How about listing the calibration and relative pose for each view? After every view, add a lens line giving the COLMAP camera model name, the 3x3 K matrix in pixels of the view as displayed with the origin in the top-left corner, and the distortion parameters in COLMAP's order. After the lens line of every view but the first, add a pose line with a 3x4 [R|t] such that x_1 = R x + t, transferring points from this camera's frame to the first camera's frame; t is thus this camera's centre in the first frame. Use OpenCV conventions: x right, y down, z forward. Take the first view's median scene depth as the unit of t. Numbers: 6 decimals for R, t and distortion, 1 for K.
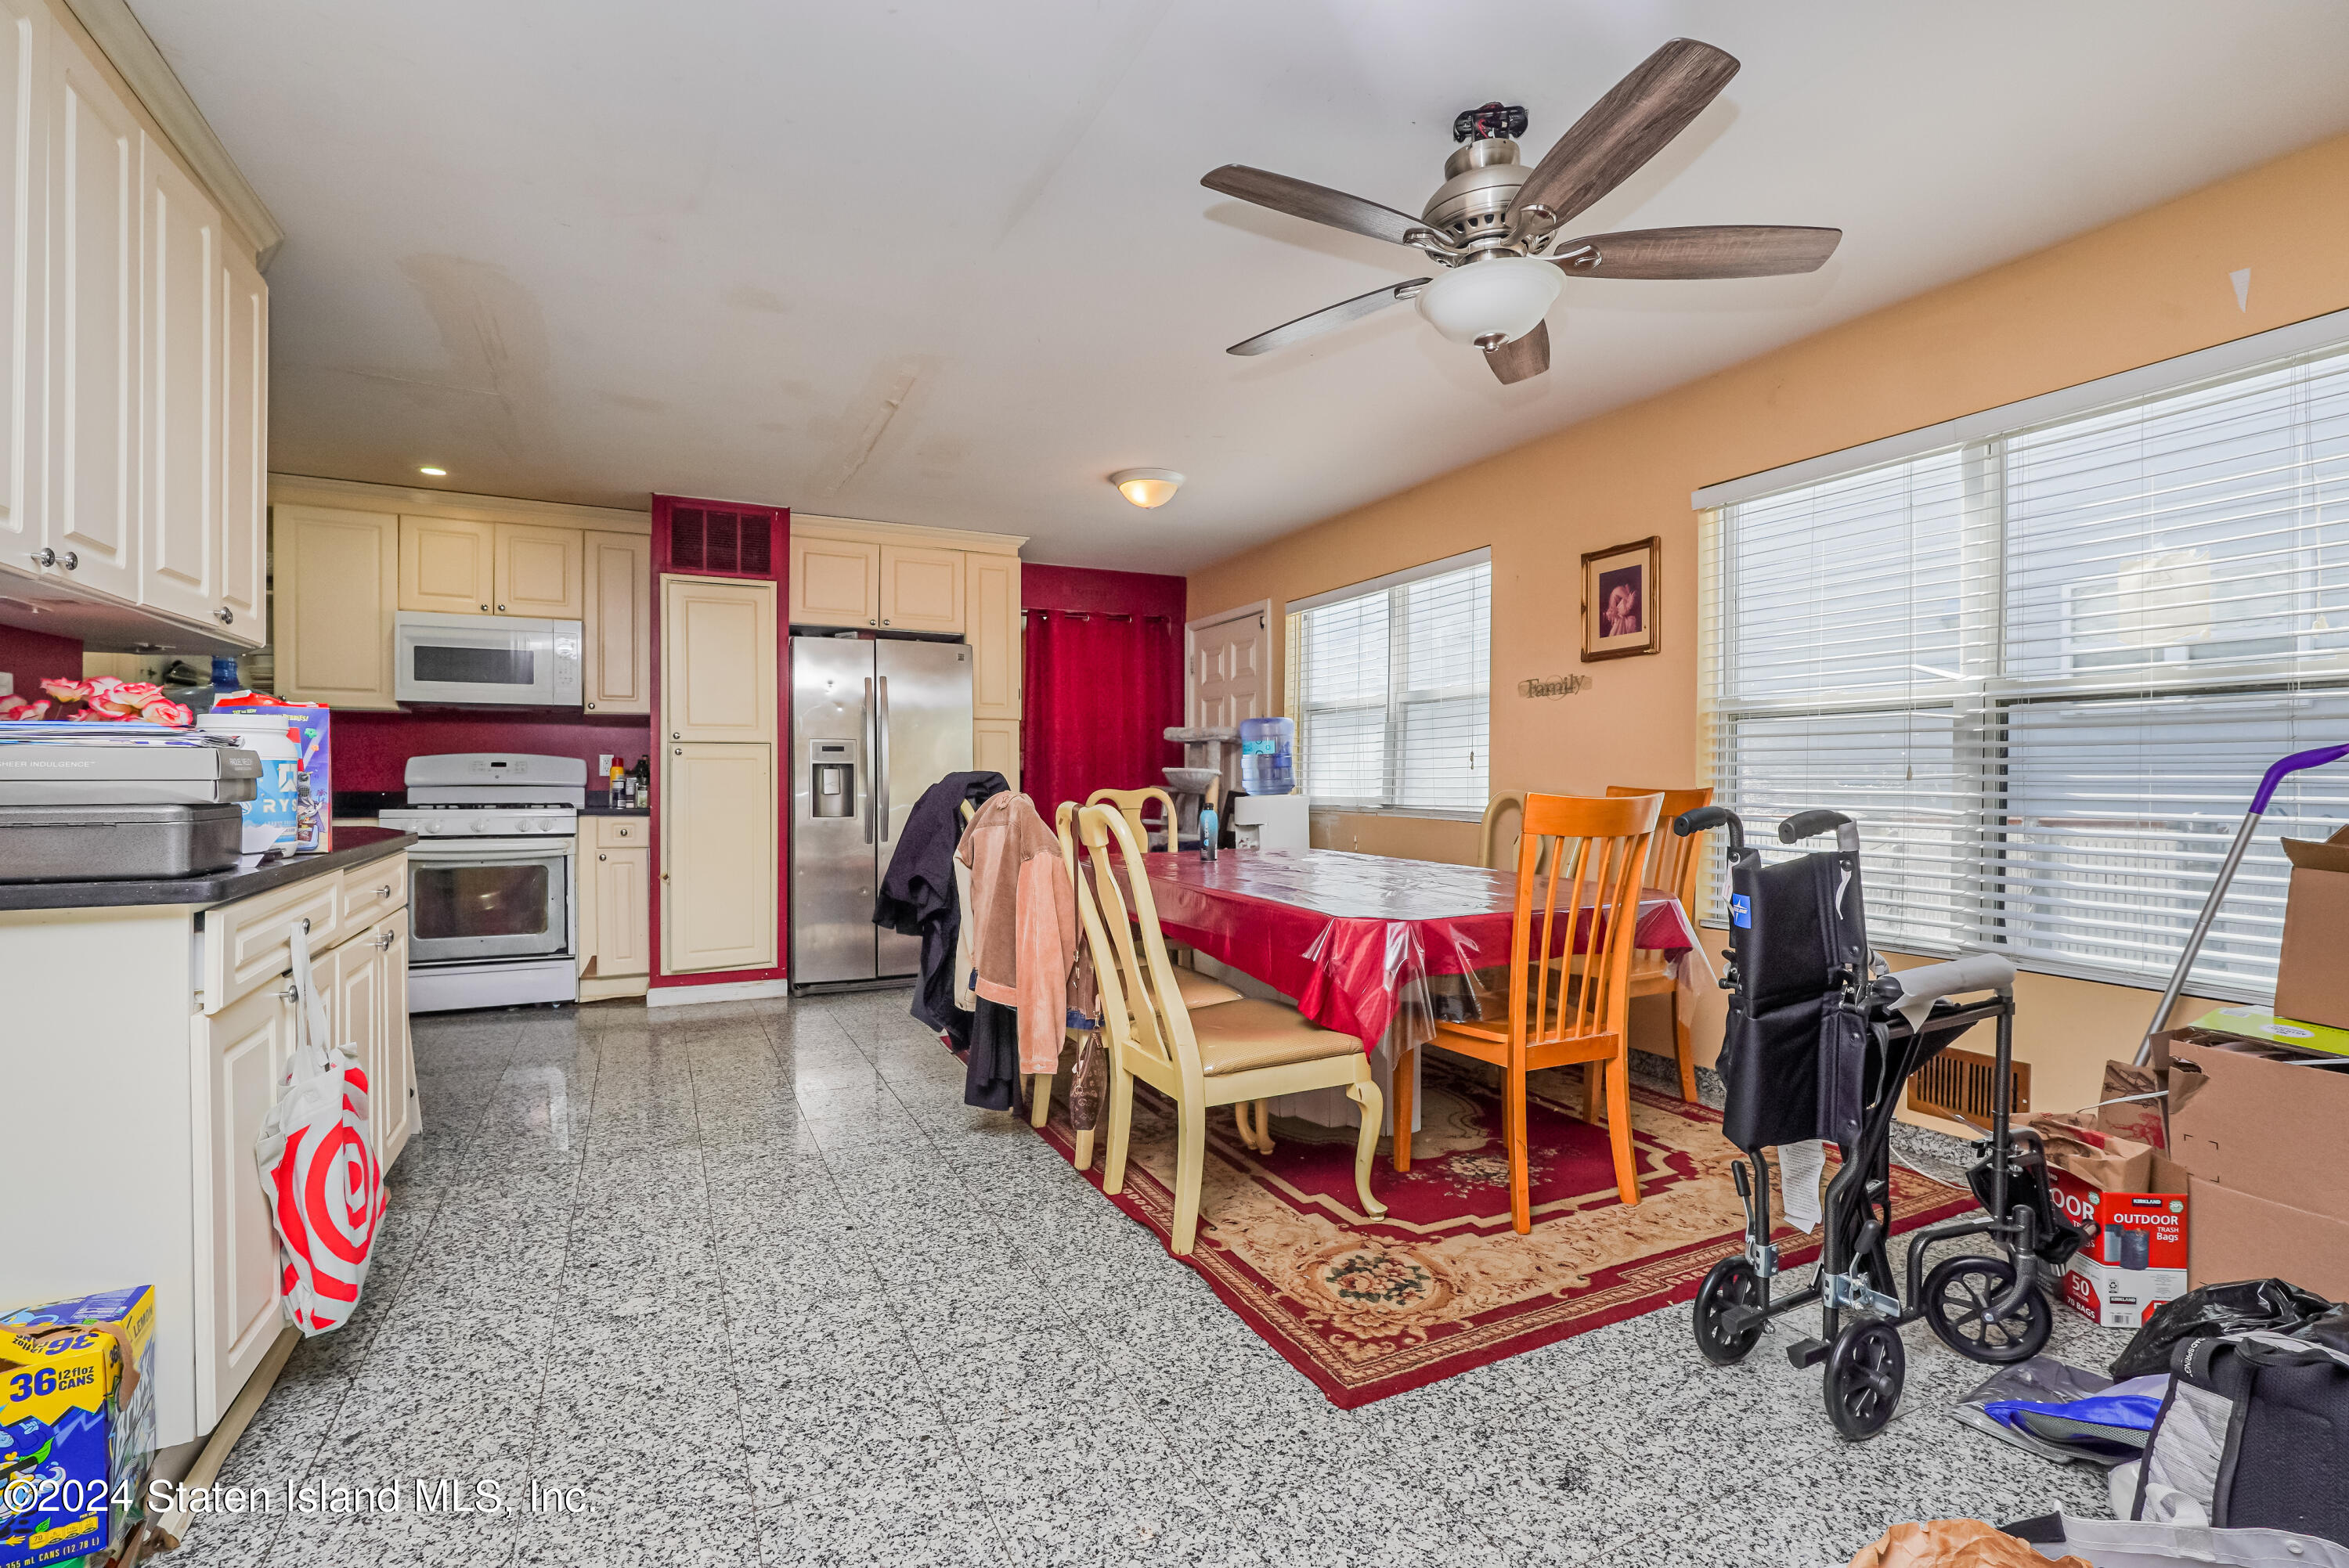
lens RADIAL K [[1073.6, 0, 1169.7], [0, 1073.6, 788.7], [0, 0, 1]] dist [-0.027782, 0.012573]
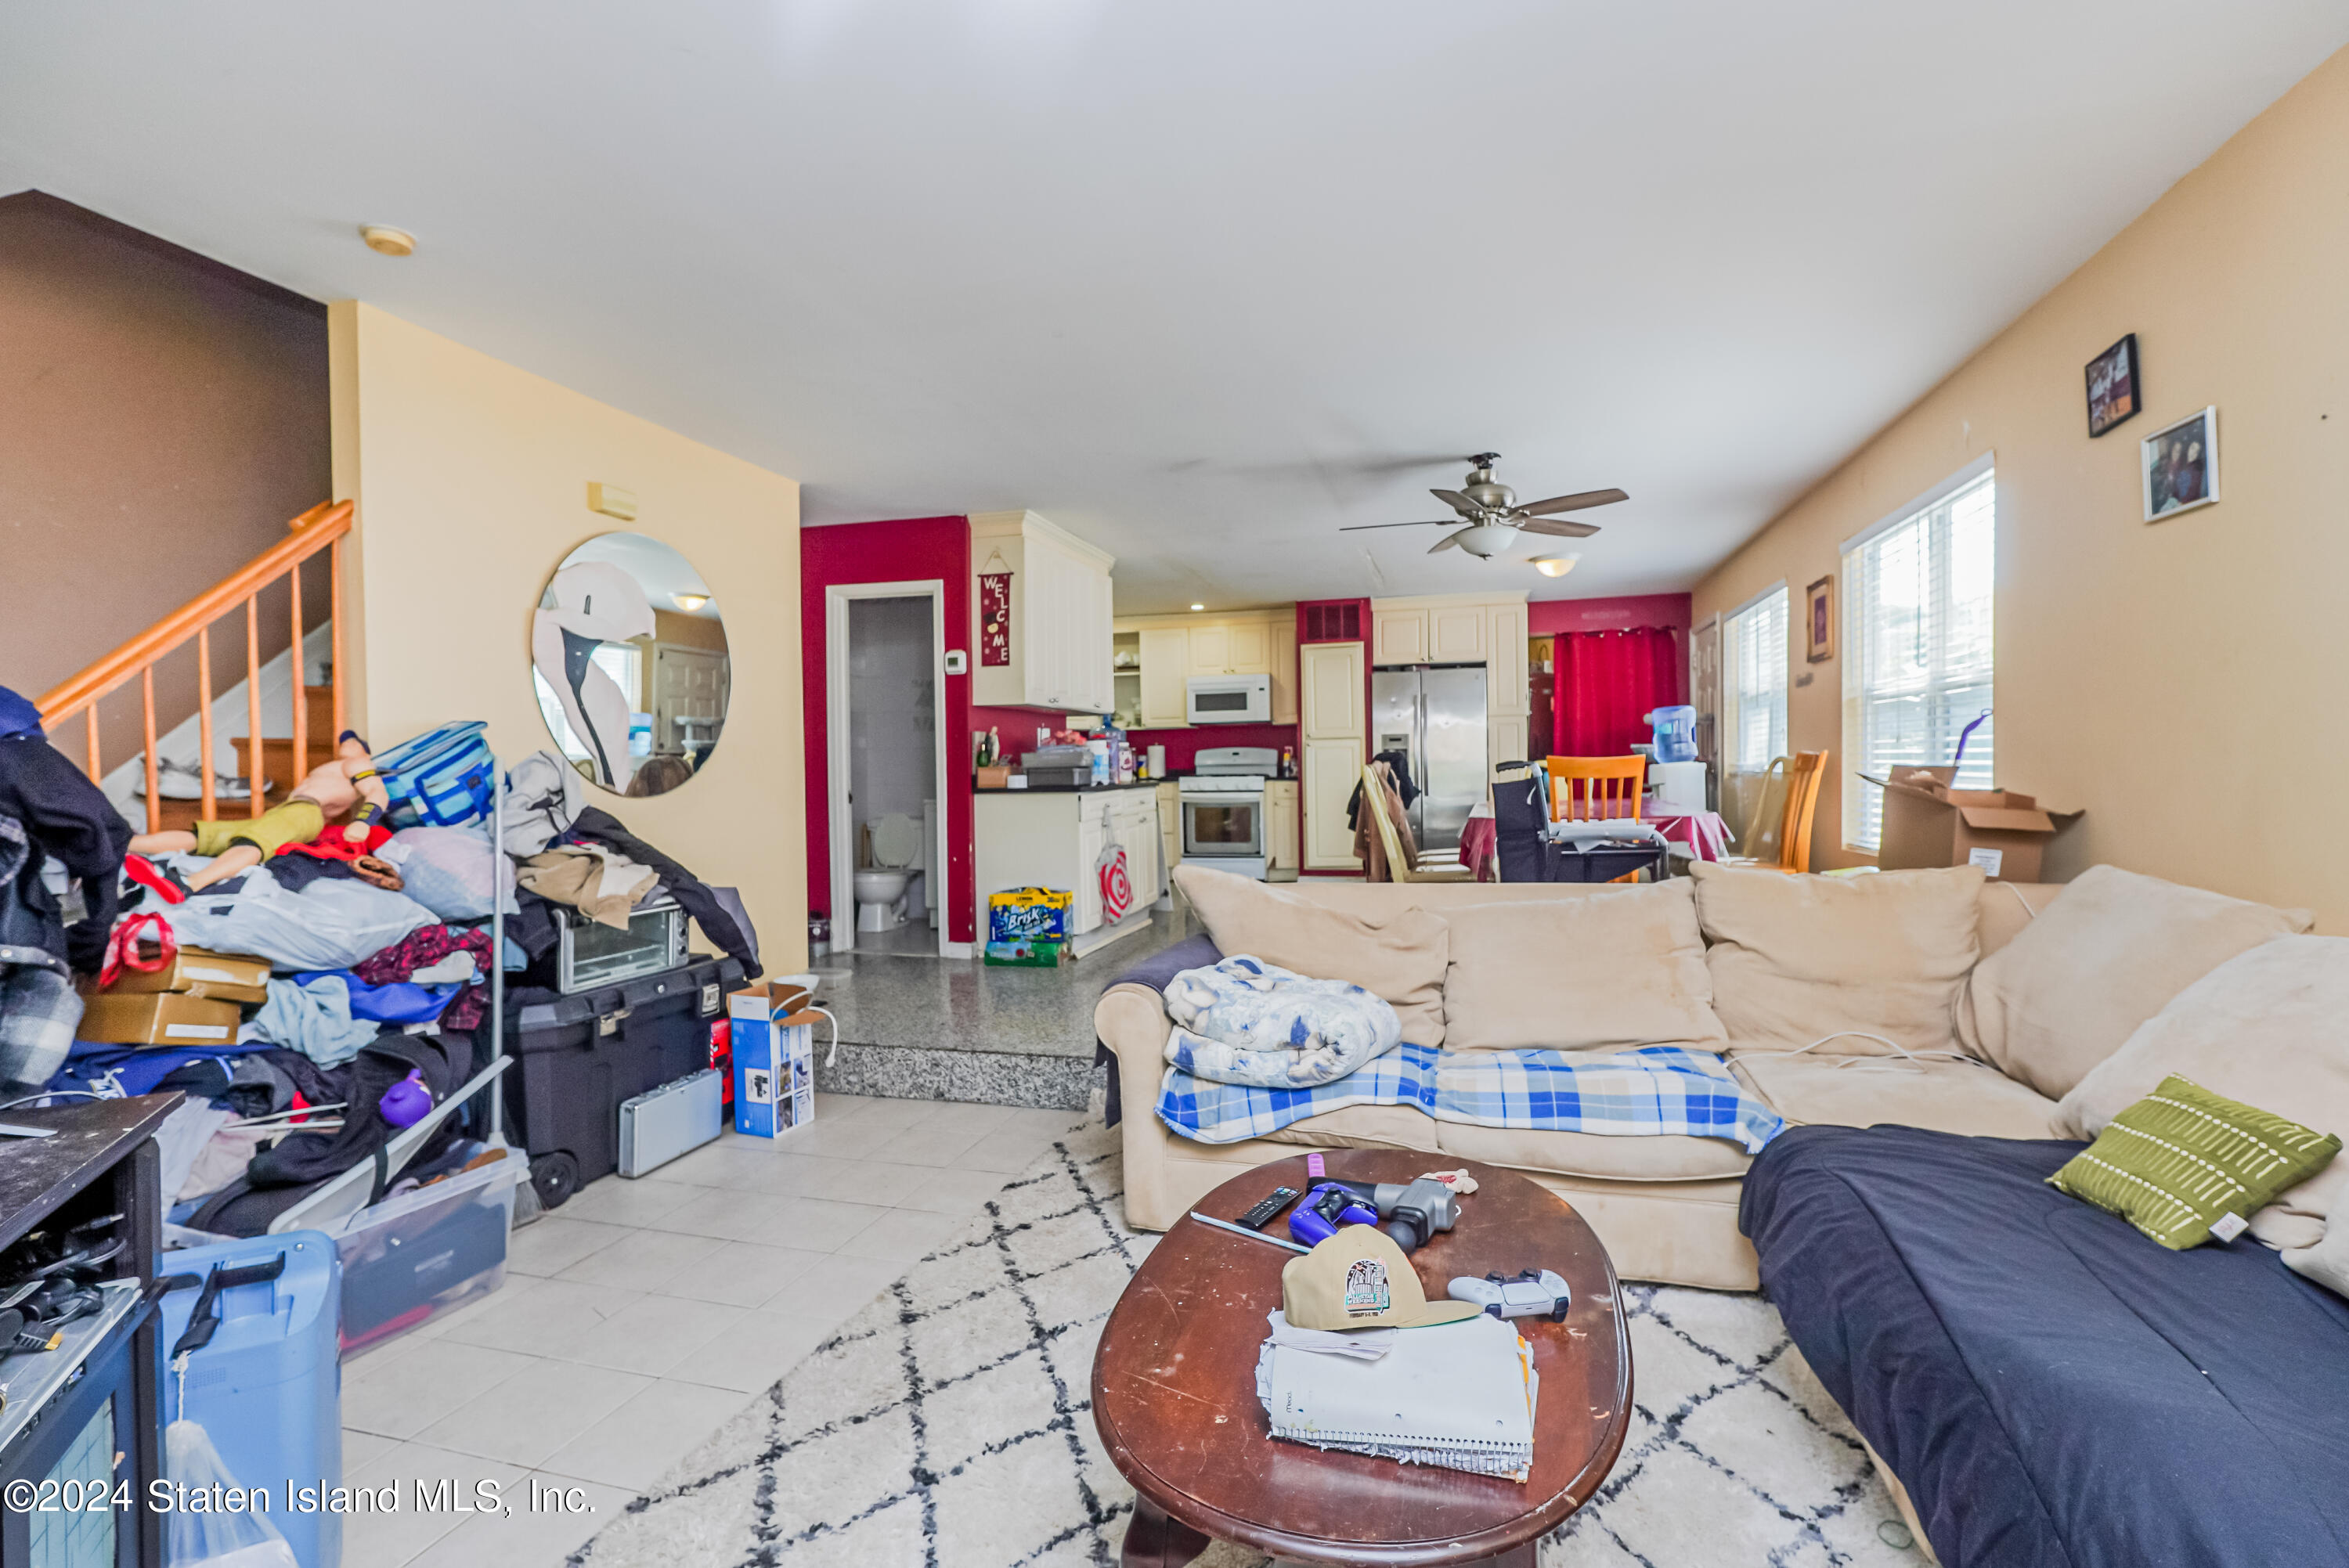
lens RADIAL K [[1073.6, 0, 1169.7], [0, 1073.6, 788.7], [0, 0, 1]] dist [-0.027782, 0.012573]
pose [[0.740528, -0.002196, -0.672022, 0.555826], [0.014095, 0.999825, 0.012264, 0.013687], [0.671878, -0.018554, 0.740430, -0.475837]]
